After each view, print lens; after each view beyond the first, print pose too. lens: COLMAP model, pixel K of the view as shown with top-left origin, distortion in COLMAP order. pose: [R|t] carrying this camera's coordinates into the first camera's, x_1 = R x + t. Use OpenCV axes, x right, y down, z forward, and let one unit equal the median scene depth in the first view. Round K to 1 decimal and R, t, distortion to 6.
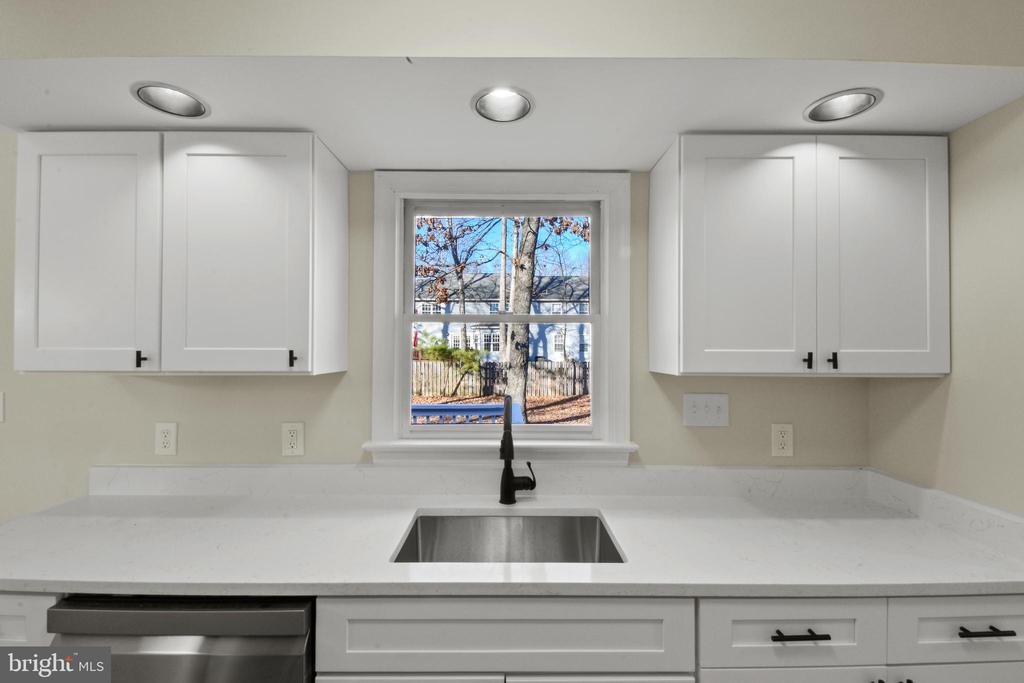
lens RADIAL K [[445.9, 0, 510.5], [0, 445.9, 183.5], [0, 0, 1]] dist [0.033594, -0.012971]
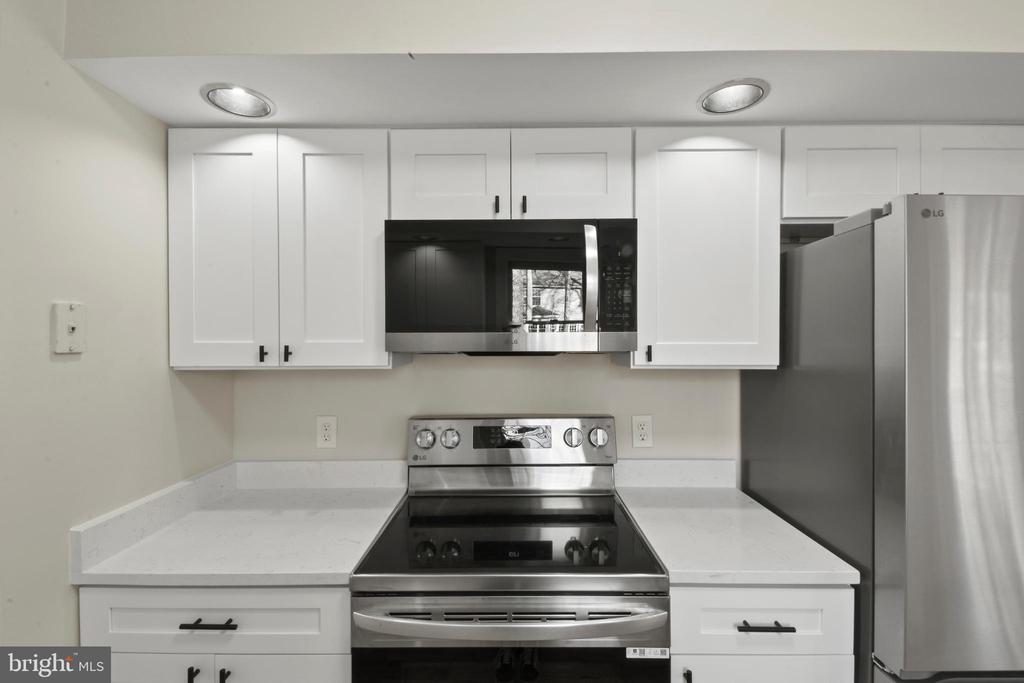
lens RADIAL K [[445.9, 0, 510.5], [0, 445.9, 183.5], [0, 0, 1]] dist [0.033594, -0.012971]
pose [[0.999849, -0.009554, -0.014491, 0.250777], [0.009717, 0.999890, 0.011241, 0.000837], [0.014382, -0.011380, 0.999832, 0.000857]]
